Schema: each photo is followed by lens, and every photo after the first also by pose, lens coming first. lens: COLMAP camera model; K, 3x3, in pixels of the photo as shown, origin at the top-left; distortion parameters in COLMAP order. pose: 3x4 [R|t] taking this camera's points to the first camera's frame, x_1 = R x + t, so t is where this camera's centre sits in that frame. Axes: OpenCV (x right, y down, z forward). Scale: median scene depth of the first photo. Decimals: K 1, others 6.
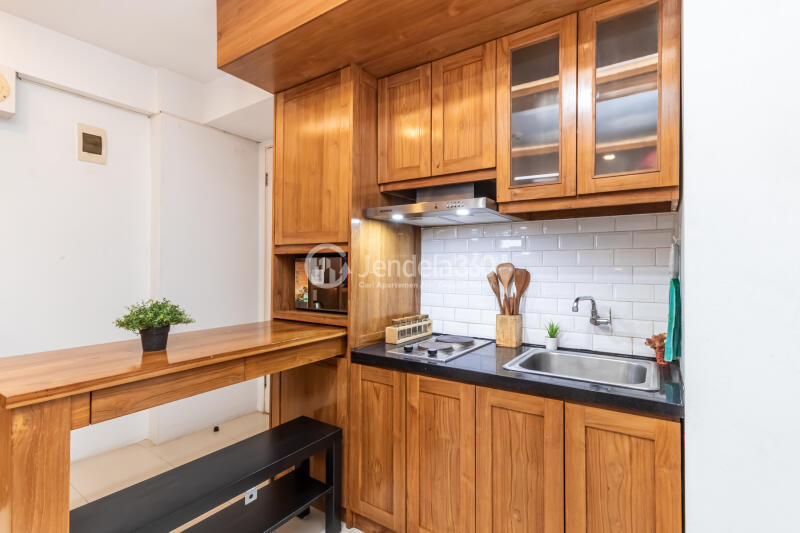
lens RADIAL K [[367.4, 0, 402.4], [0, 367.4, 270.6], [0, 0, 1]] dist [0.014537, 0.000310]
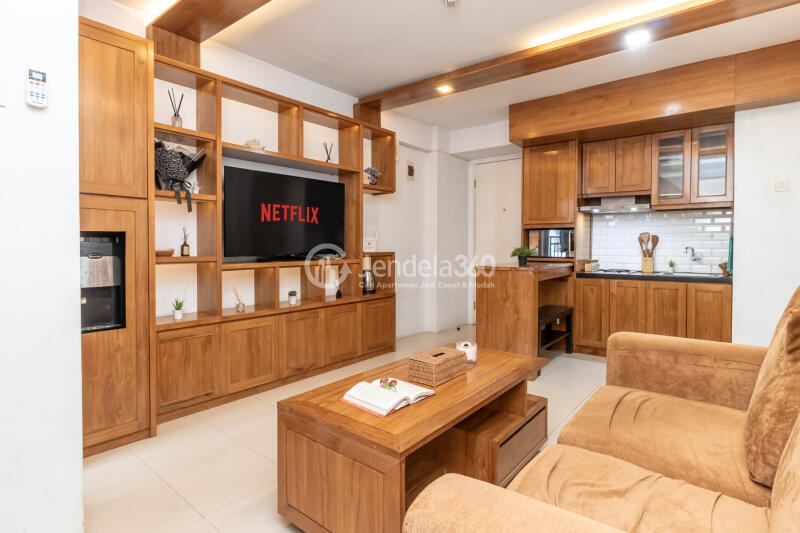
lens RADIAL K [[382.6, 0, 420.6], [0, 382.6, 257.3], [0, 0, 1]] dist [0.005944, -0.000025]
pose [[0.997735, -0.001153, -0.067251, -0.942712], [0.003073, 0.999590, 0.028452, 0.062794], [0.067191, -0.028595, 0.997330, -1.378081]]
